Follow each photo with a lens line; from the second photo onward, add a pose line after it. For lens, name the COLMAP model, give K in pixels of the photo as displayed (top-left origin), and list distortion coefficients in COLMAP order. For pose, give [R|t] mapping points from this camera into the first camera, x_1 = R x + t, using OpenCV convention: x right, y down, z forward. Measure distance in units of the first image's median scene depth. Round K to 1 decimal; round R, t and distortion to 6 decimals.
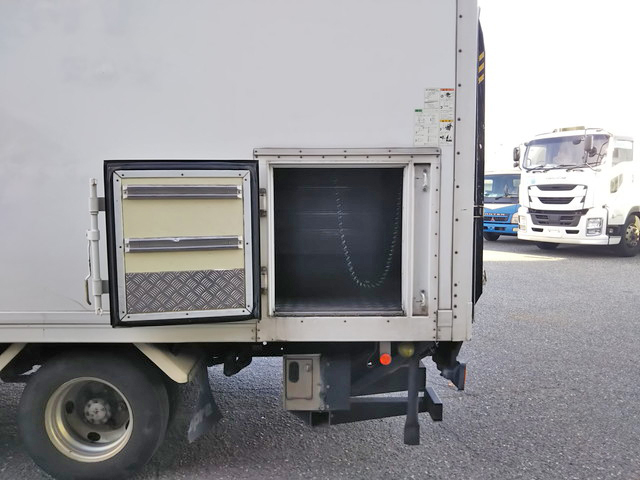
lens RADIAL K [[554.8, 0, 319.8], [0, 554.8, 243.1], [0, 0, 1]] dist [-0.015062, -0.009941]
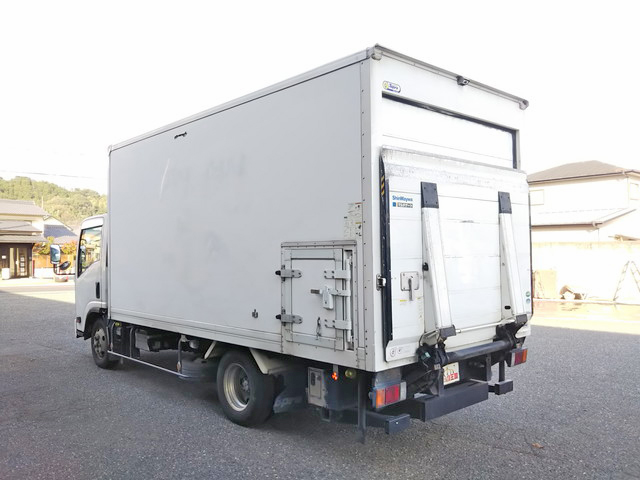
lens RADIAL K [[554.8, 0, 320.2], [0, 554.8, 240.9], [0, 0, 1]] dist [-0.015062, -0.009941]
pose [[0.665841, -0.023451, -0.745725, 1.270454], [-0.067726, 0.993480, -0.091713, -0.020559], [0.743013, 0.111571, 0.659912, -0.094789]]
